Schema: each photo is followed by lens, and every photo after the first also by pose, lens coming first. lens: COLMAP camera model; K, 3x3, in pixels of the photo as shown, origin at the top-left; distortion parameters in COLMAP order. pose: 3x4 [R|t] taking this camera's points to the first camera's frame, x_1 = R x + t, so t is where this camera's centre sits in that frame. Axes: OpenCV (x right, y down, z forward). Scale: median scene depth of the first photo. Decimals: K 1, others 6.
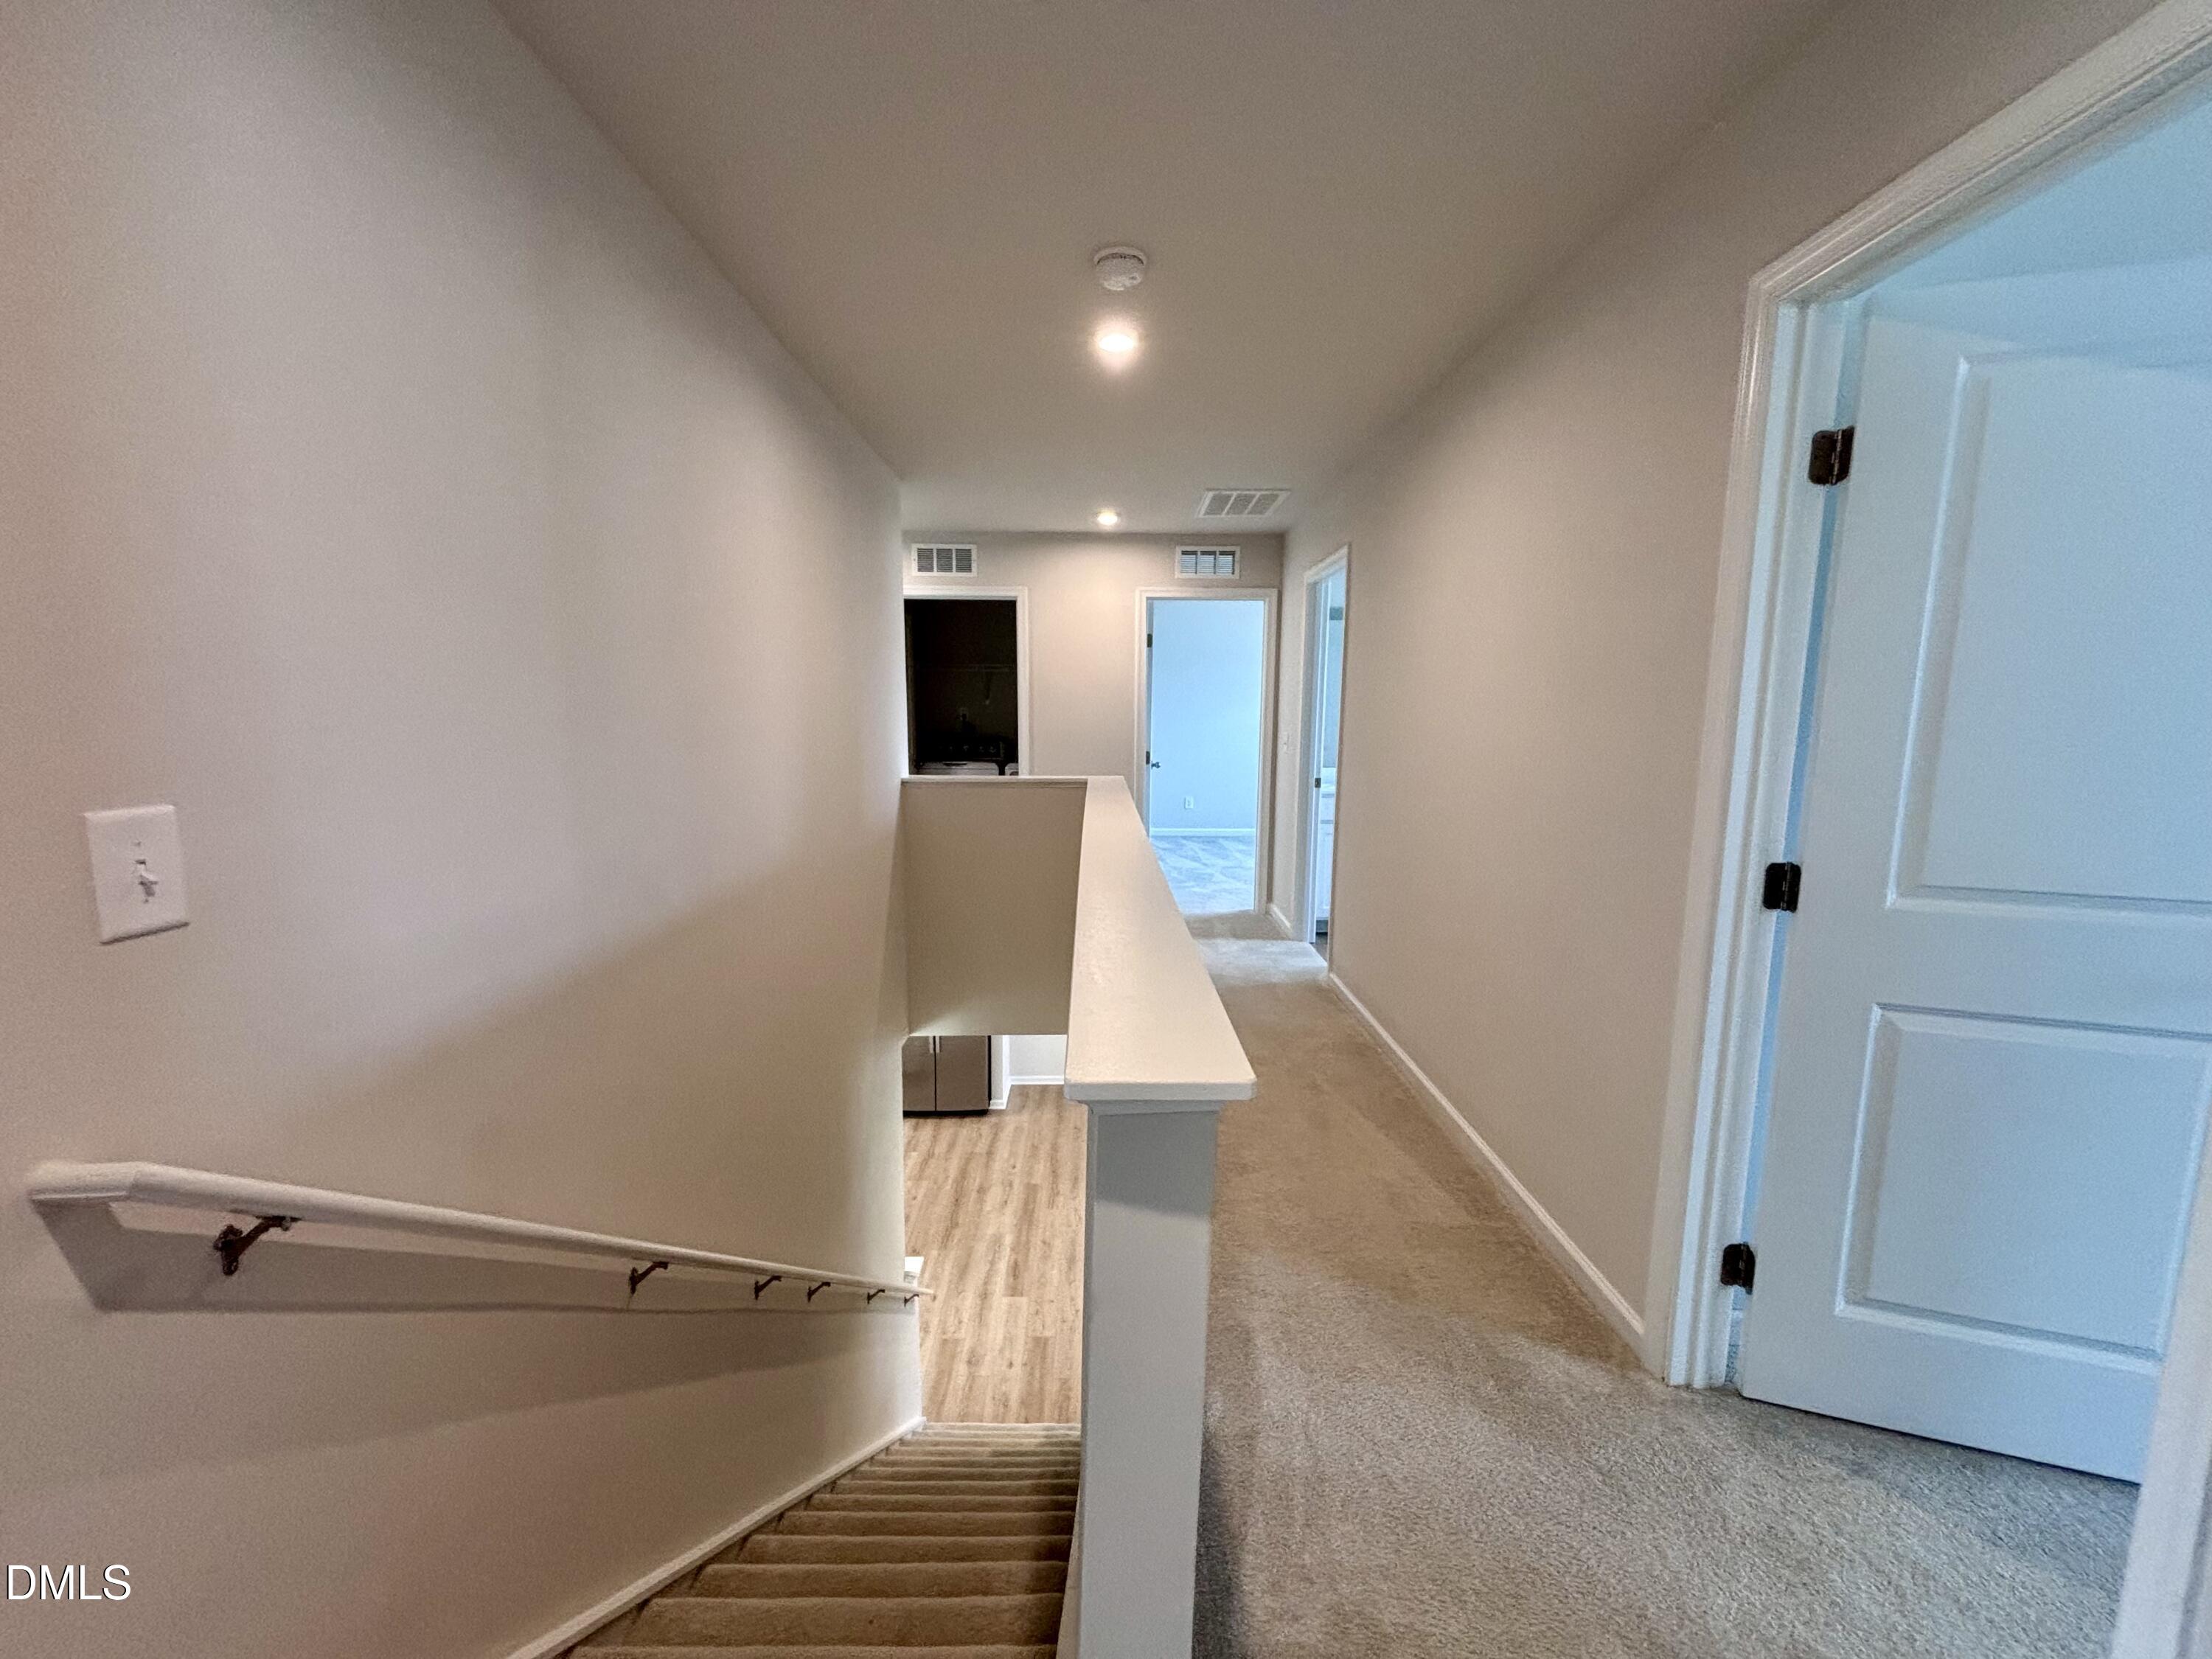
lens RADIAL K [[881.4, 0, 1106.0], [0, 881.4, 829.5], [0, 0, 1]] dist [0.001102, 0.000204]
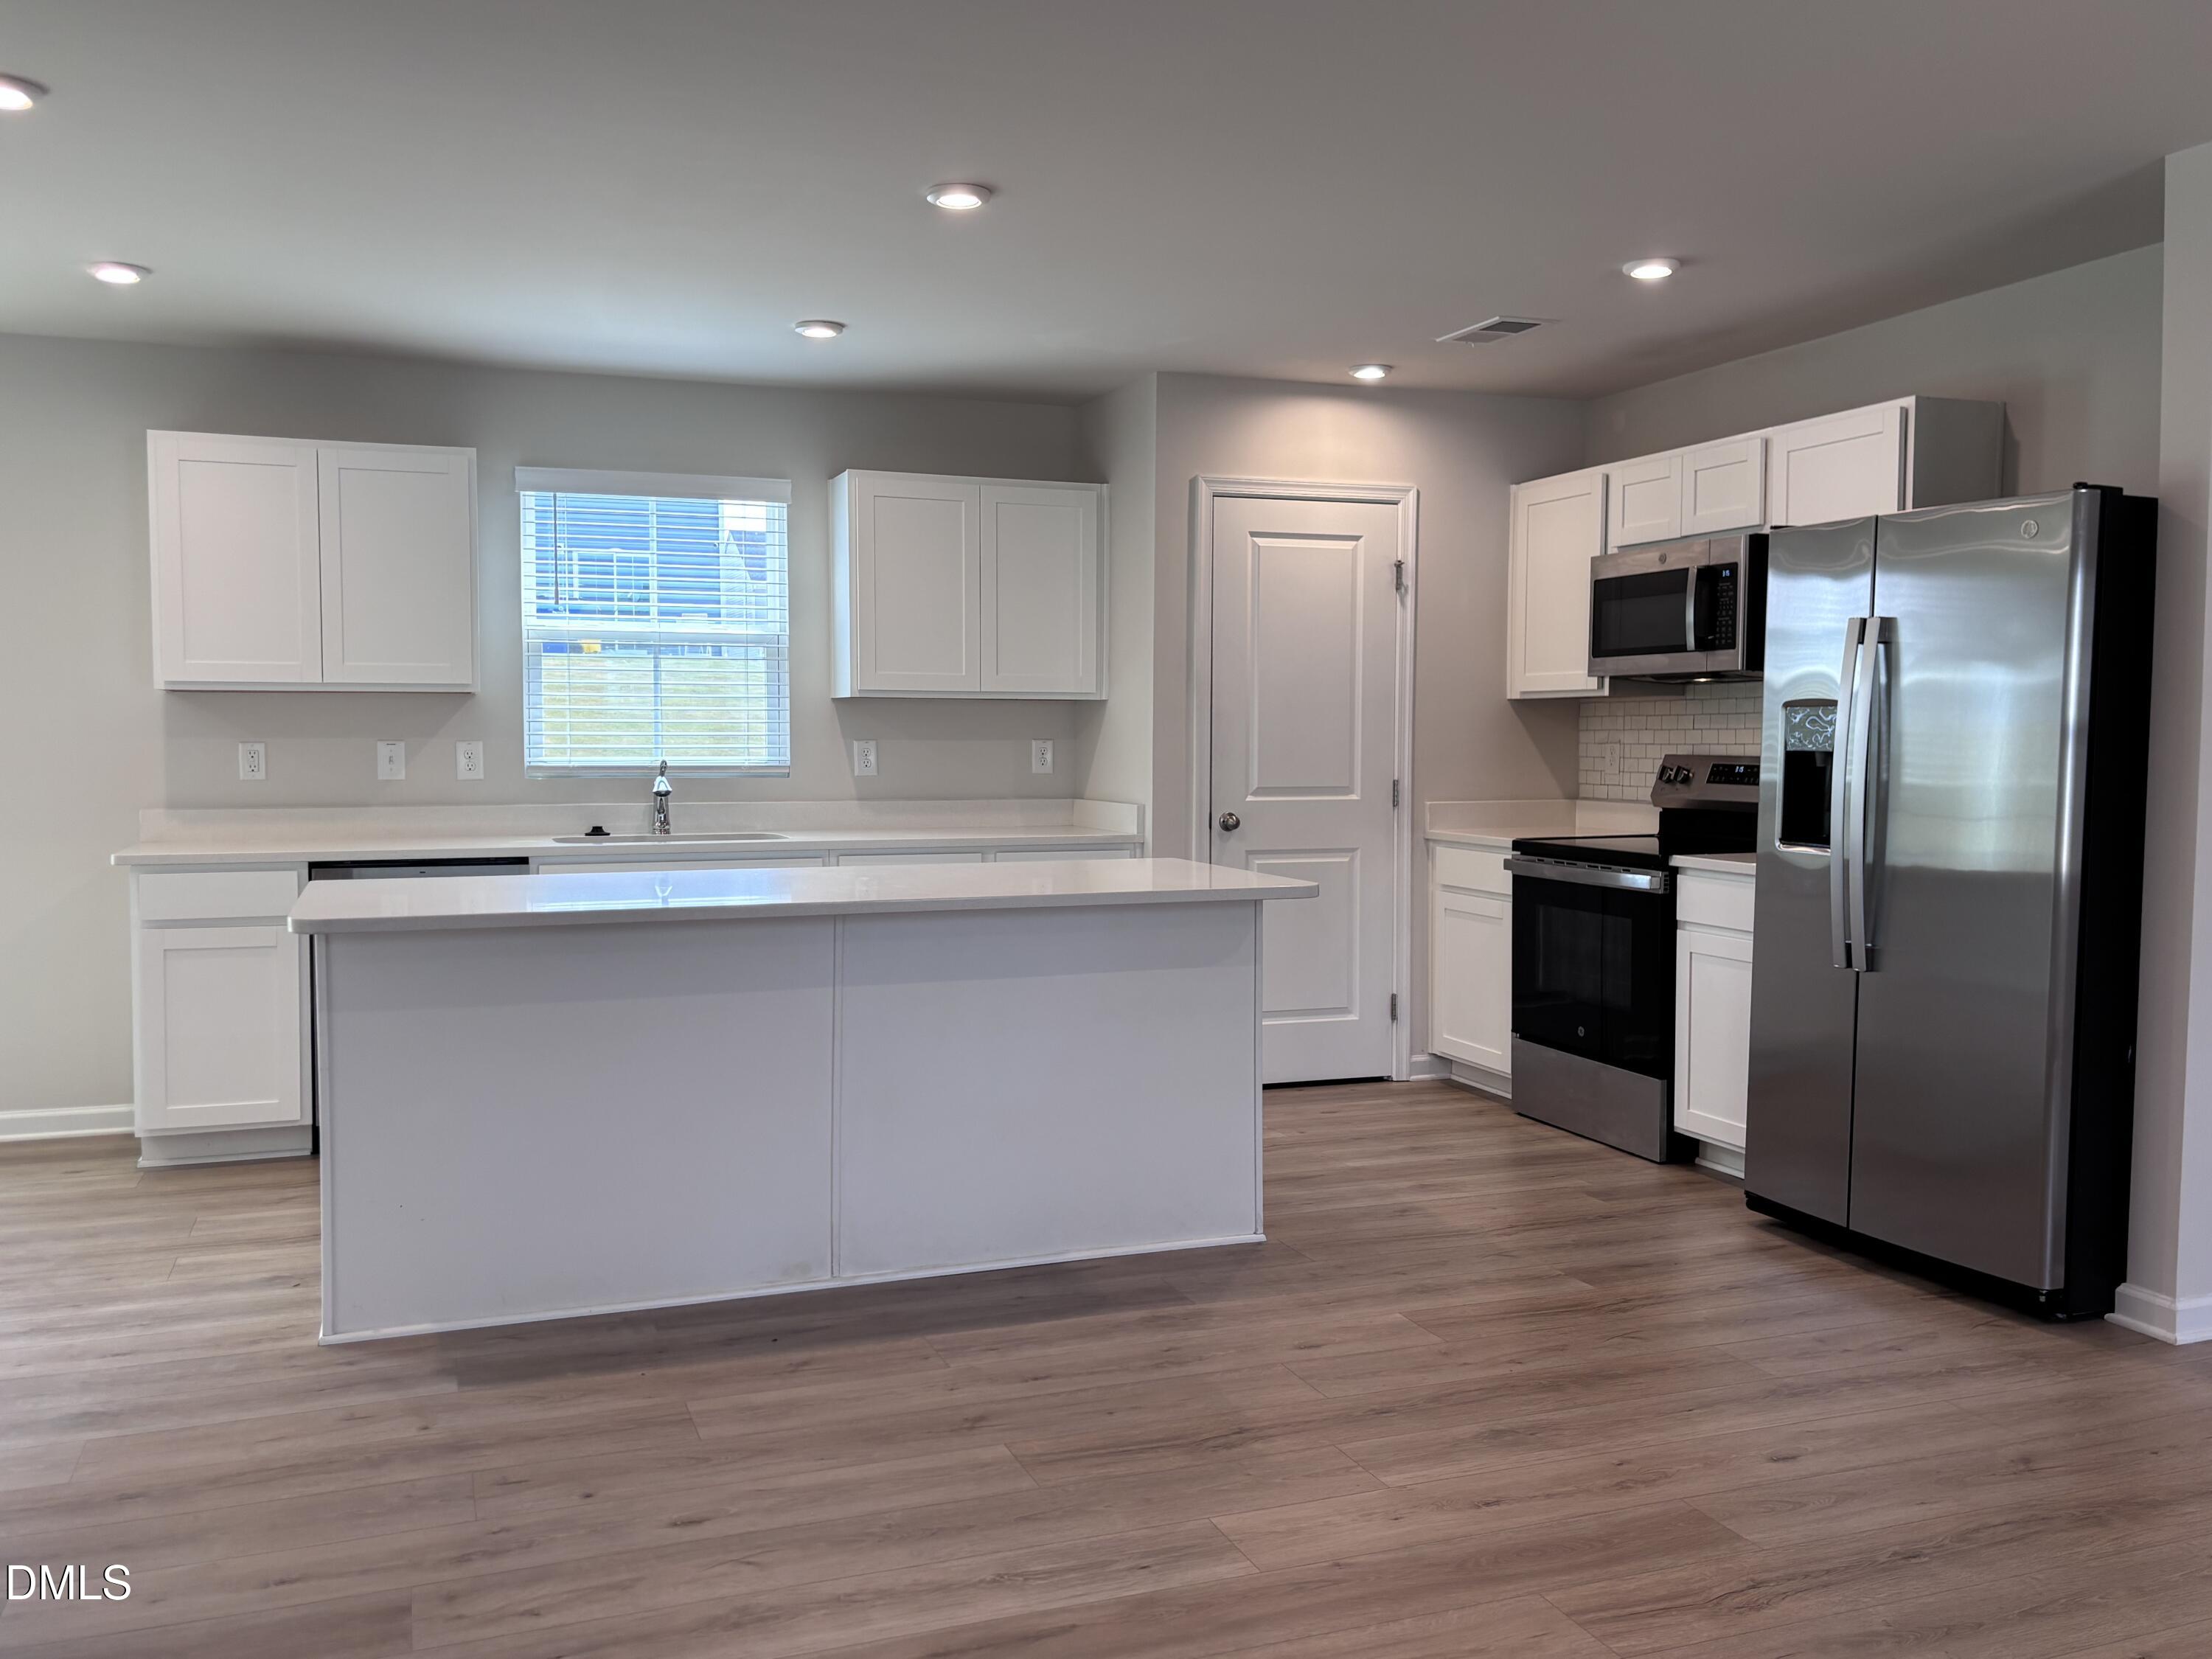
lens RADIAL K [[1815.0, 0, 1096.2], [0, 1815.0, 835.9], [0, 0, 1]] dist [-0.000439, 0.071674]
pose [[0.346362, 0.050791, -0.936725, 0.196103], [-0.127777, 0.991781, 0.006529, 0.253707], [0.929358, 0.117430, 0.350005, 0.675165]]
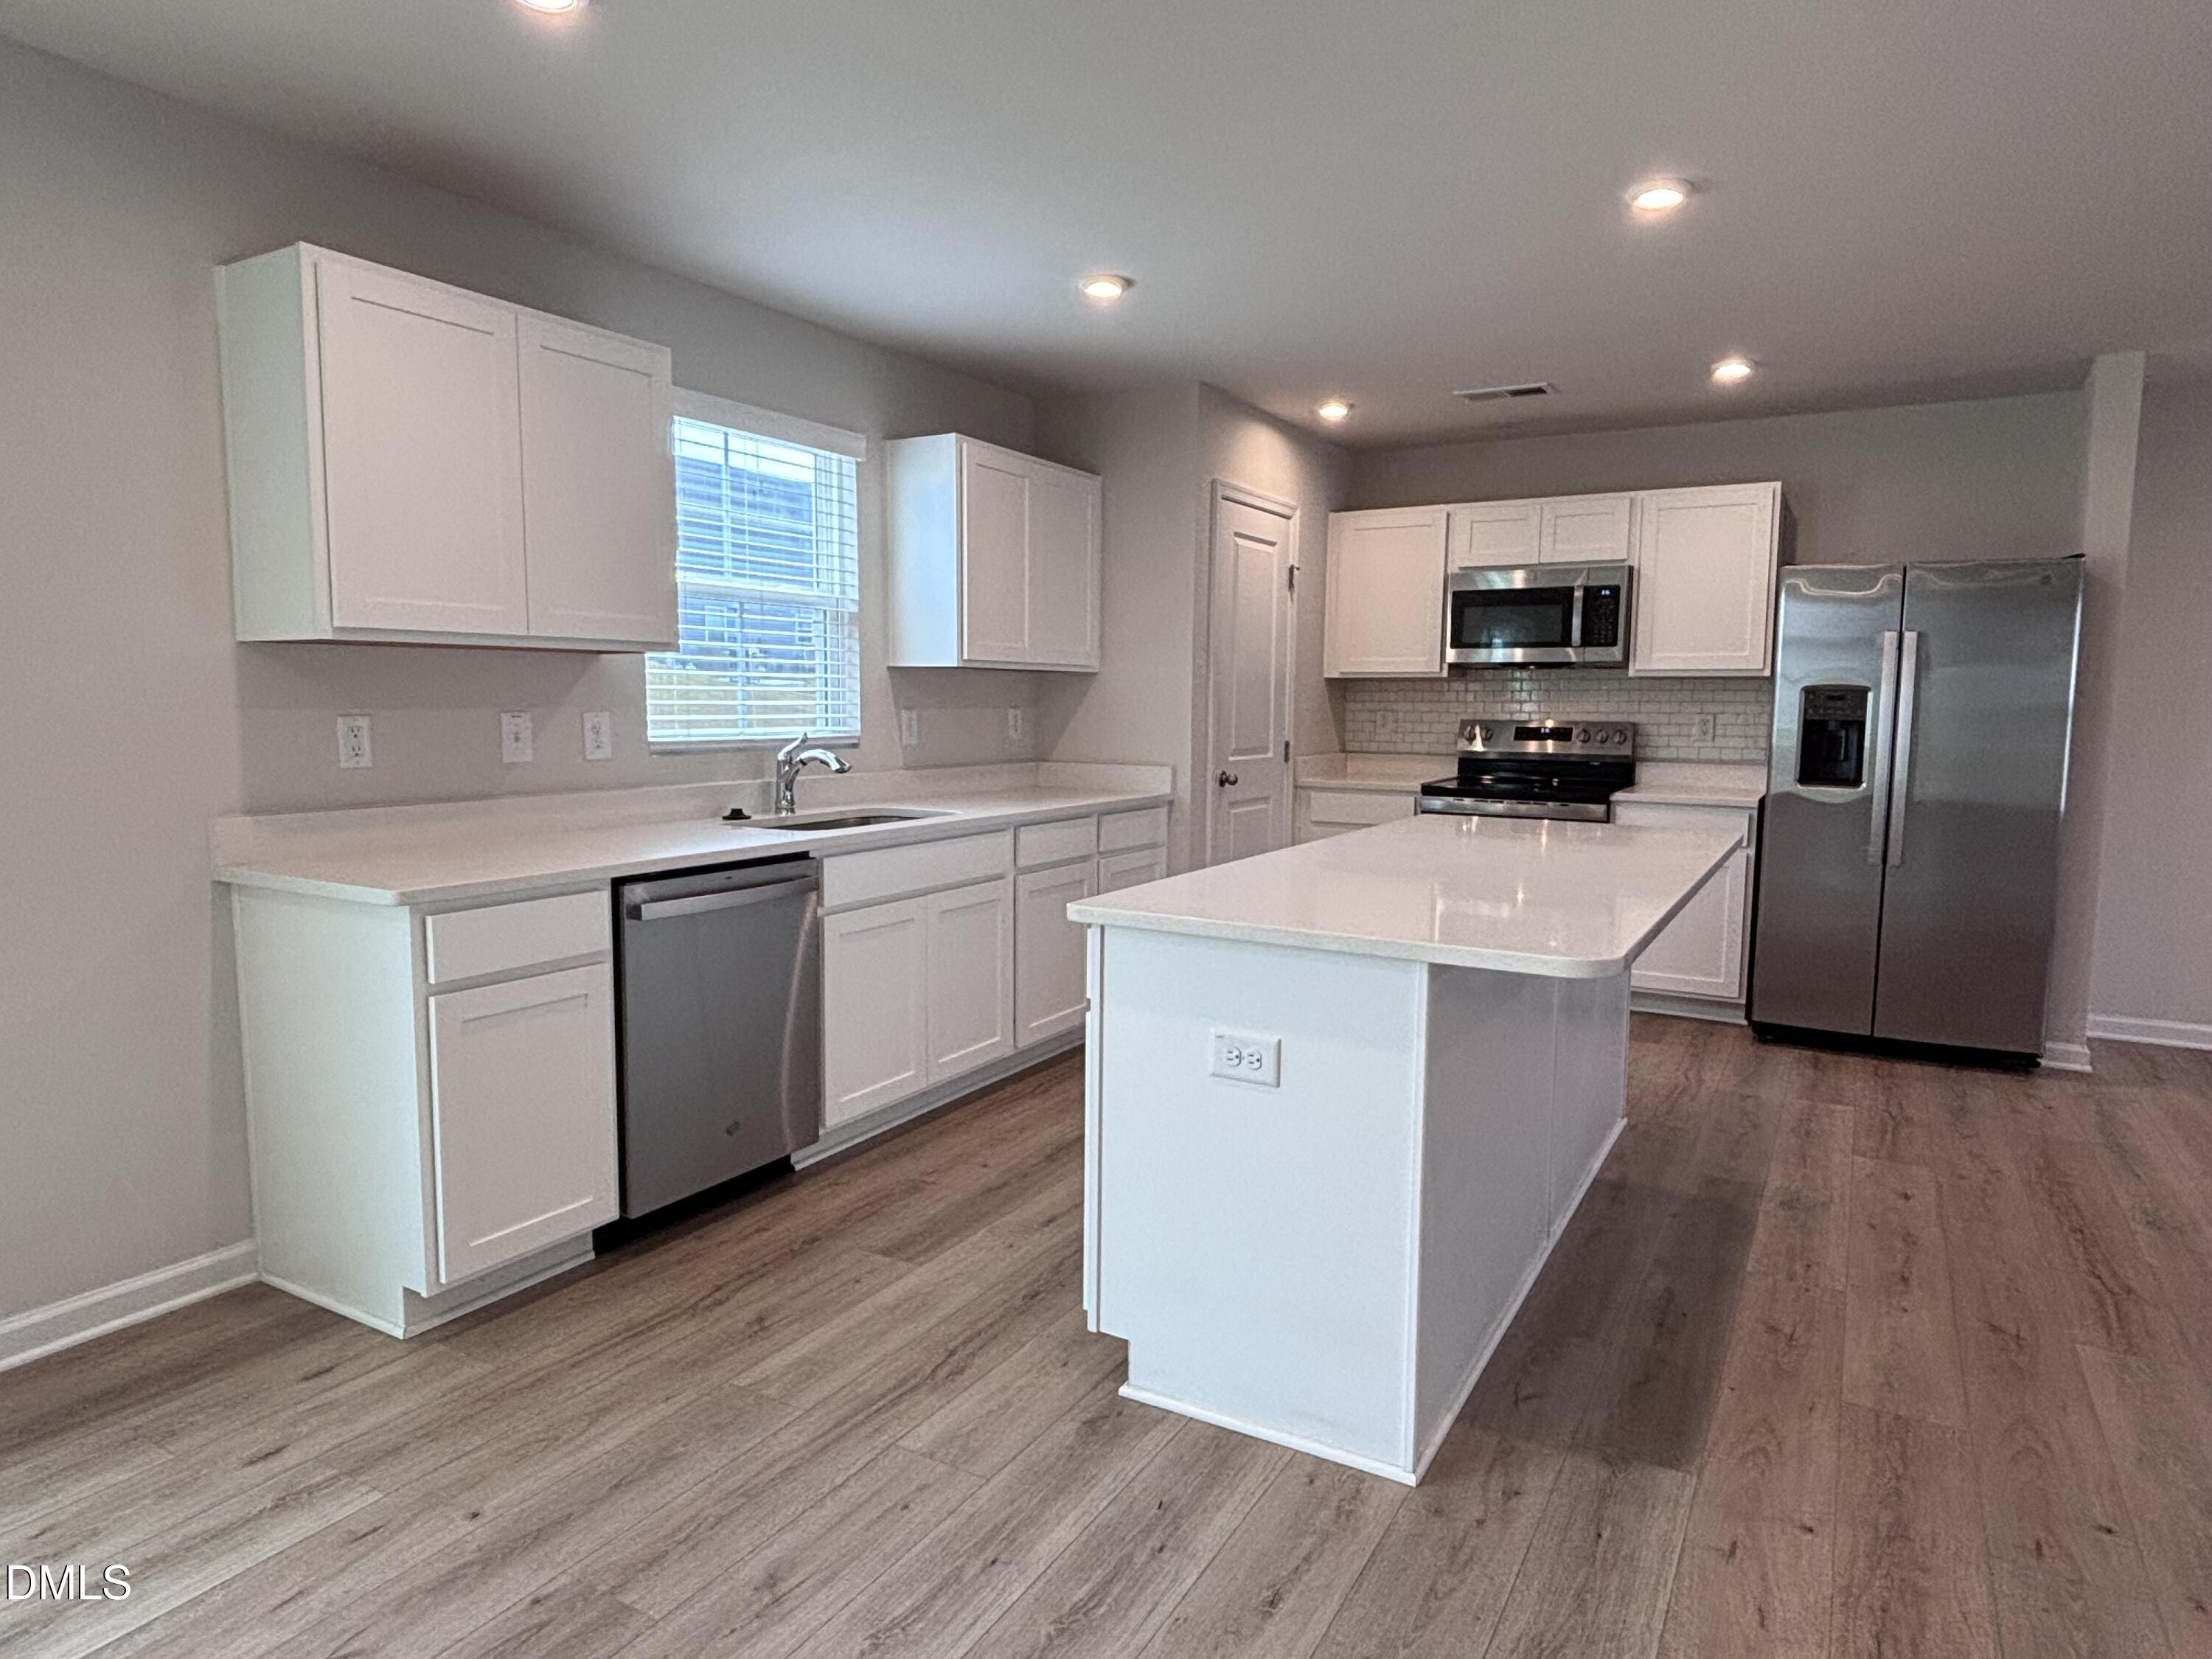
lens RADIAL K [[1302.7, 0, 1106.0], [0, 1302.7, 829.5], [0, 0, 1]] dist [-0.003587, -0.001756]
pose [[0.860079, 0.054655, -0.507225, -0.208801], [-0.074433, 0.997049, -0.018777, 0.286249], [0.504702, 0.053904, 0.861609, 0.416457]]
